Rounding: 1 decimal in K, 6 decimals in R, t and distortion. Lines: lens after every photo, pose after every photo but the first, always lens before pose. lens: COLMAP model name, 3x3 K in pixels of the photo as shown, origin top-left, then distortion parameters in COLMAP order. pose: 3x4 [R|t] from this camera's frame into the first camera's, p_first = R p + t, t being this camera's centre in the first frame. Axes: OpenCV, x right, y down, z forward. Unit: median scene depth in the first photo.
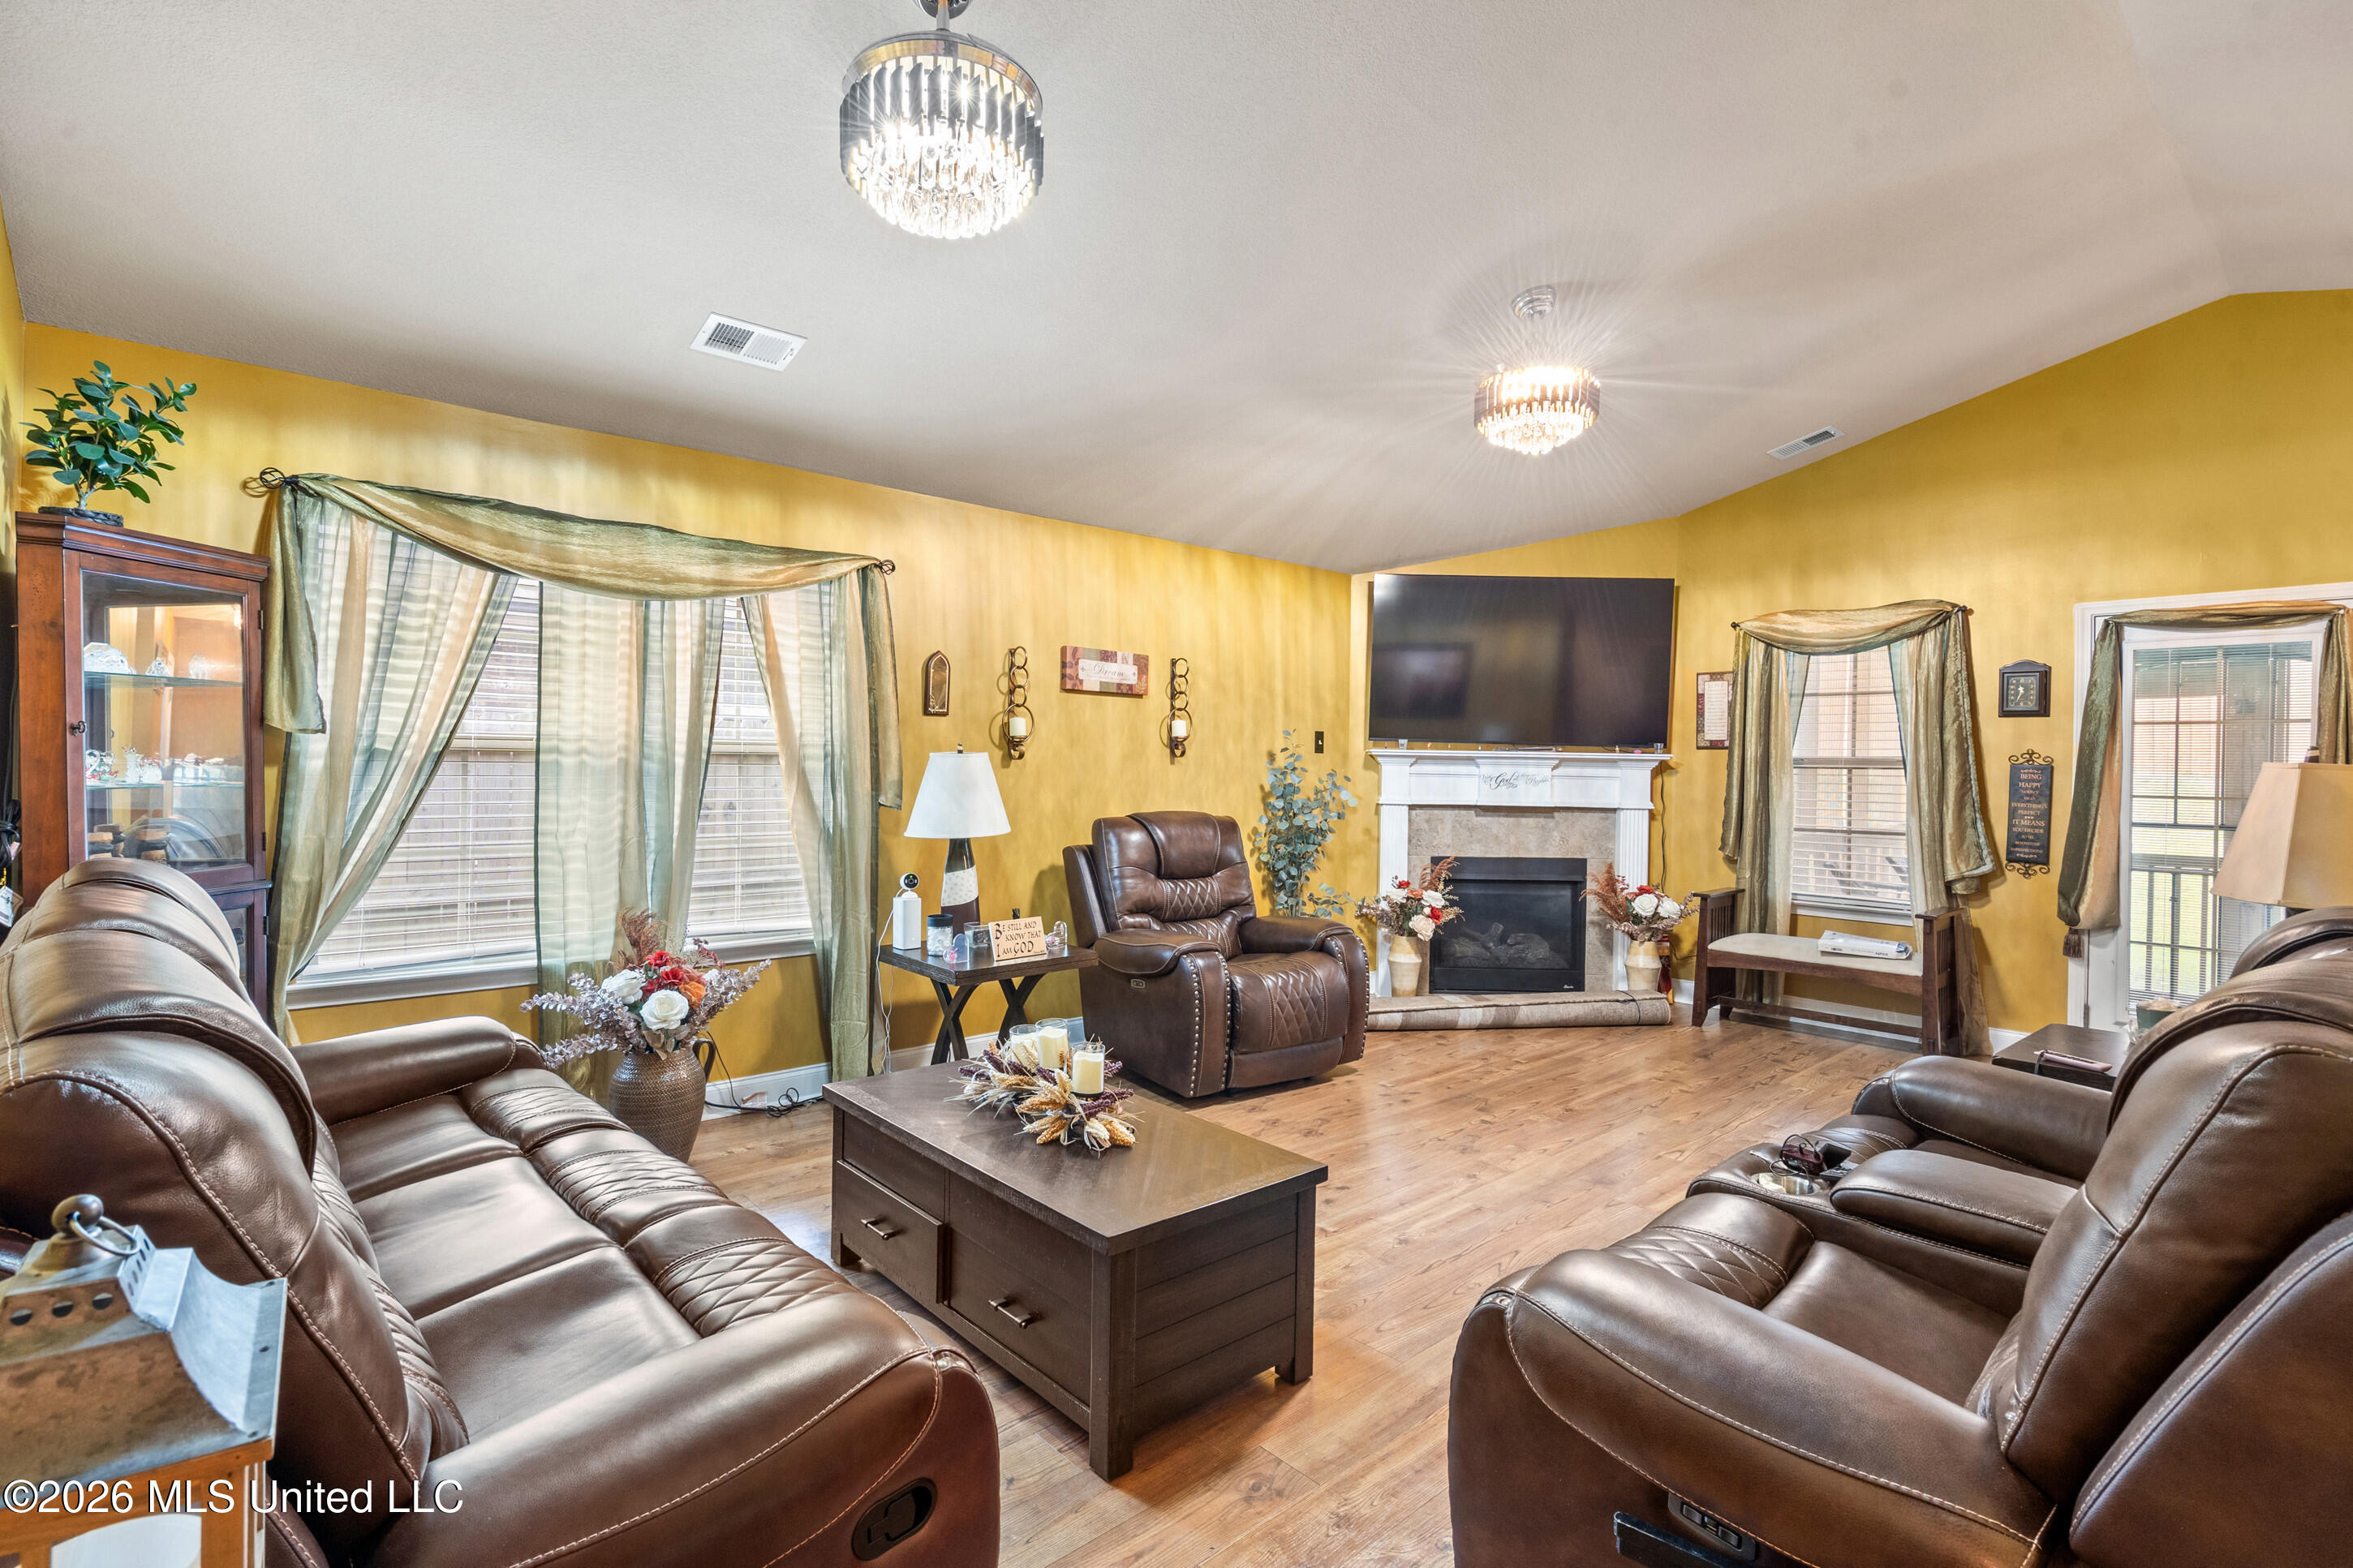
lens RADIAL K [[1078.9, 0, 1177.5], [0, 1078.9, 772.4], [0, 0, 1]] dist [-0.001623, 0.000002]
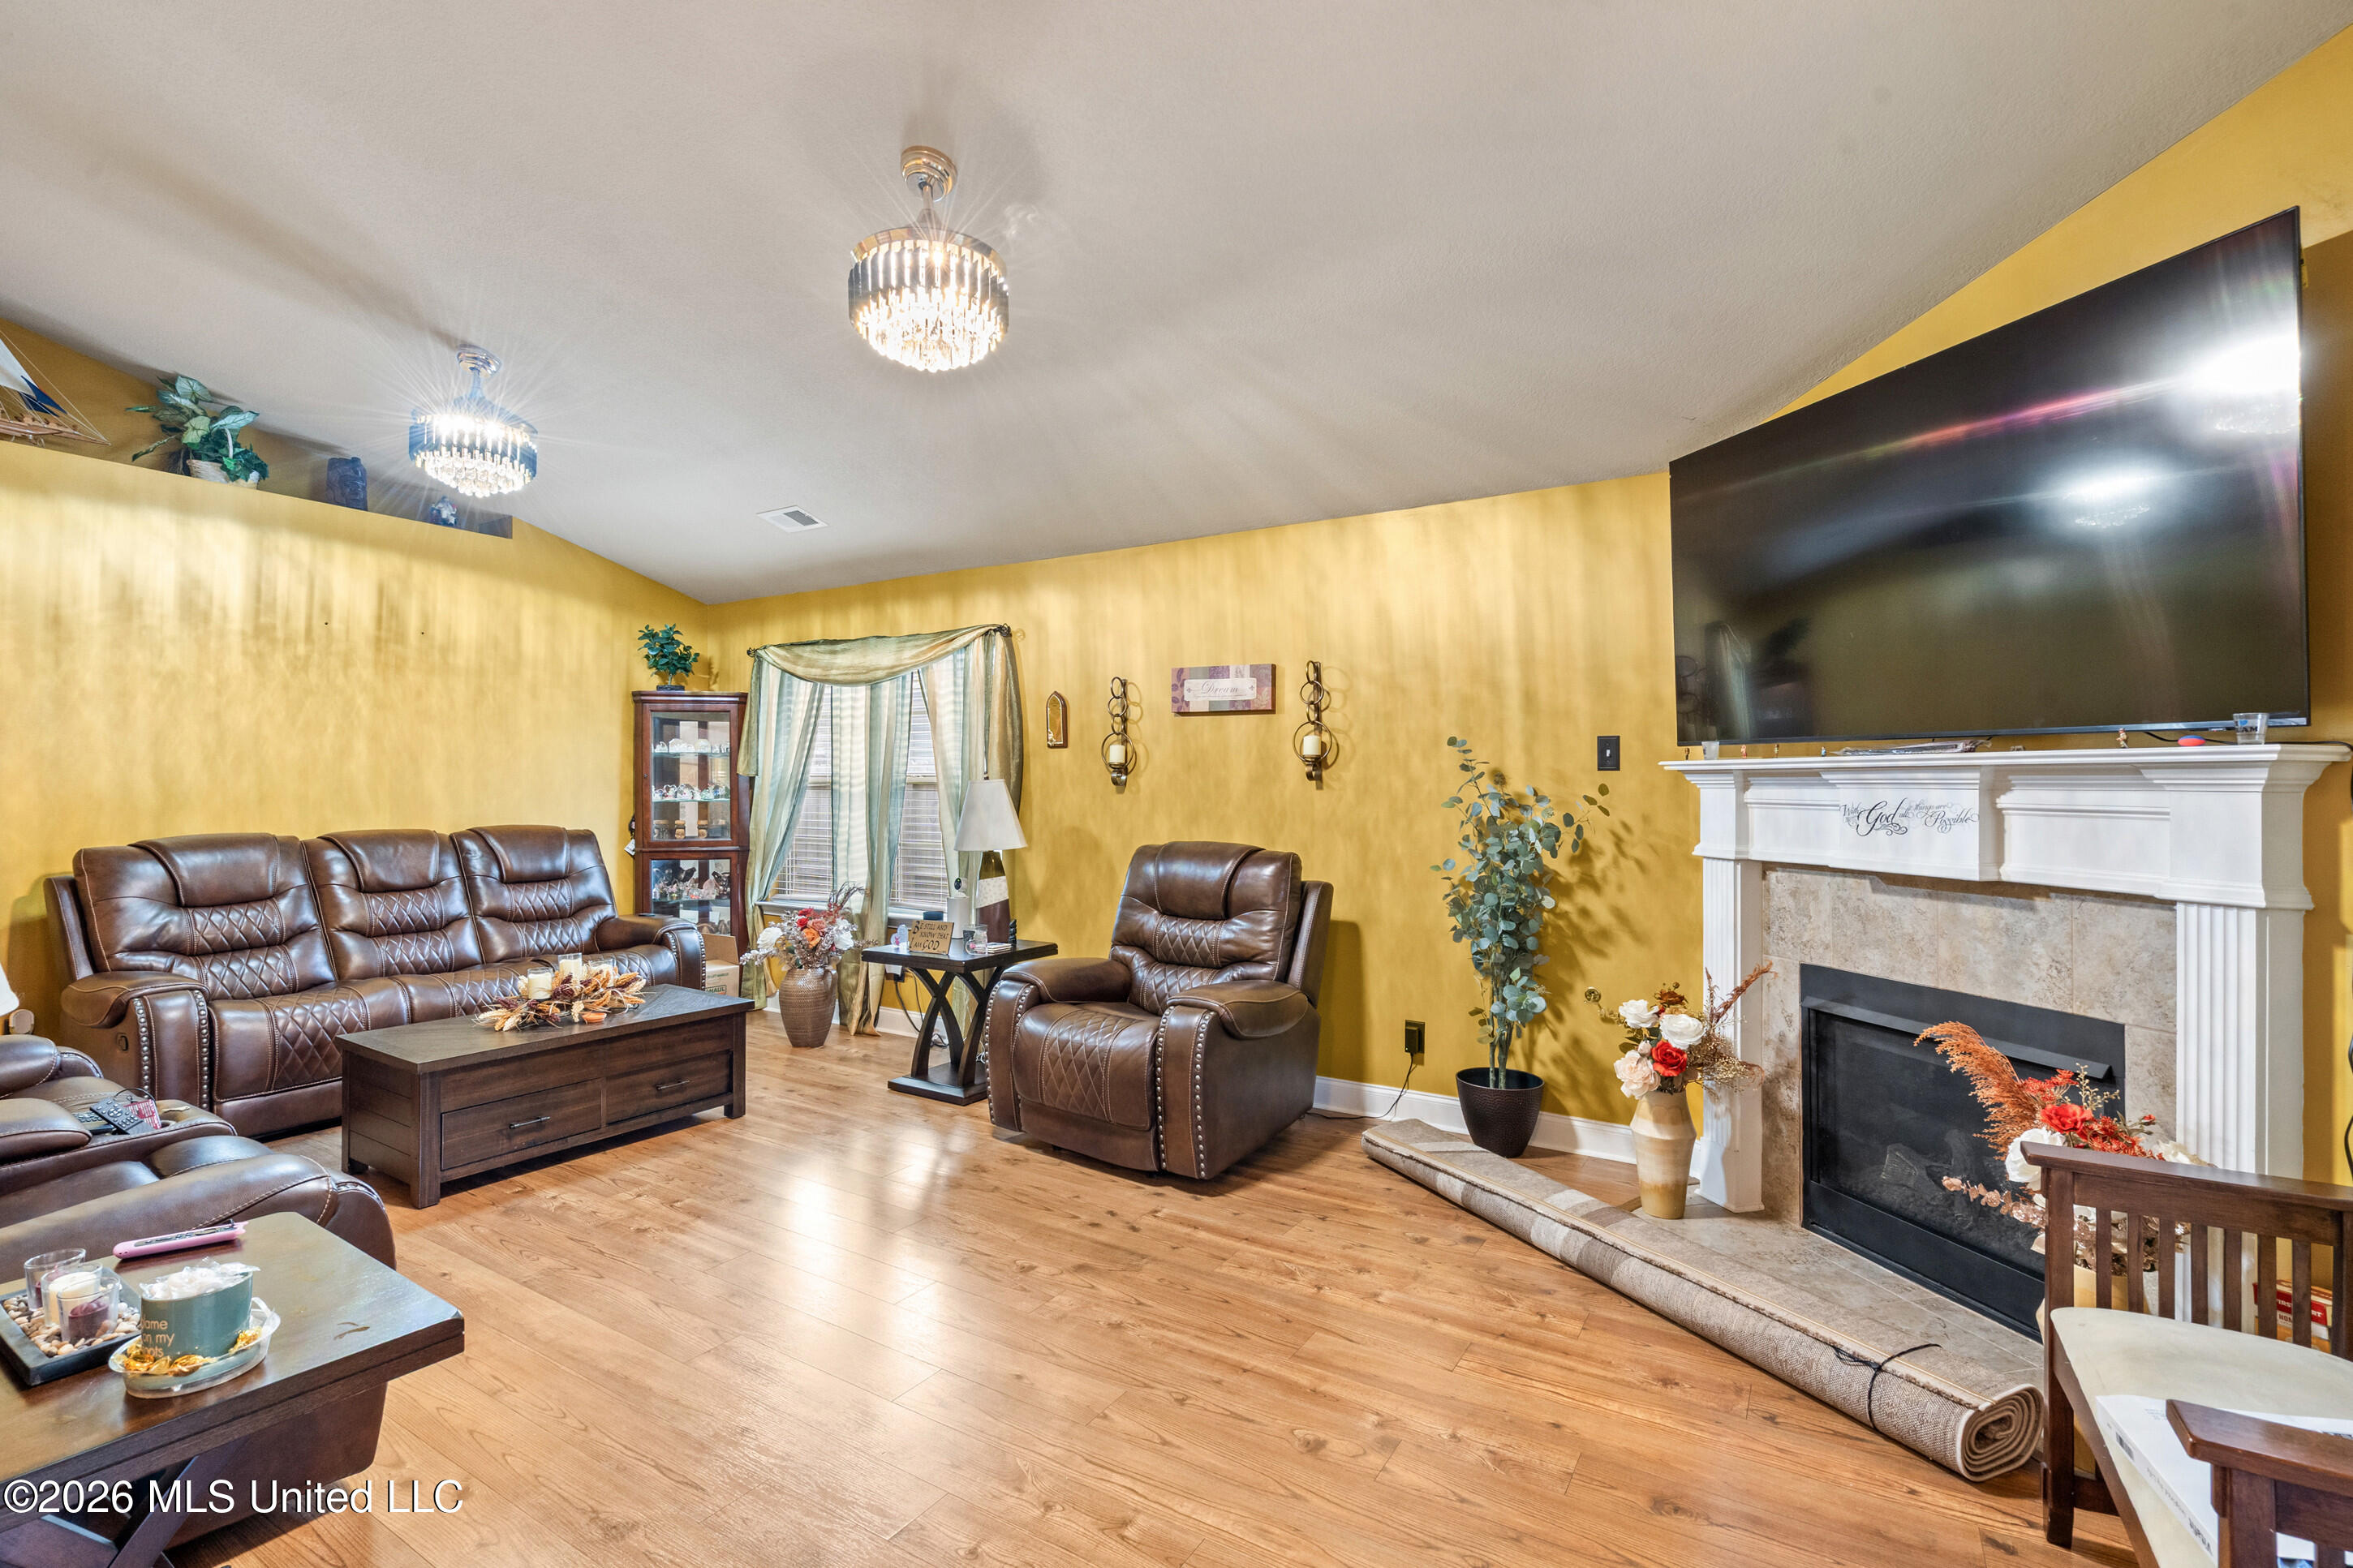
lens RADIAL K [[1078.9, 0, 1174.9], [0, 1078.9, 794.0], [0, 0, 1]] dist [-0.001623, 0.000002]
pose [[0.289986, -0.007693, -0.957000, 0.783788], [-0.011592, 0.999866, -0.011551, 0.007334], [0.956961, 0.014443, 0.289858, 0.677951]]
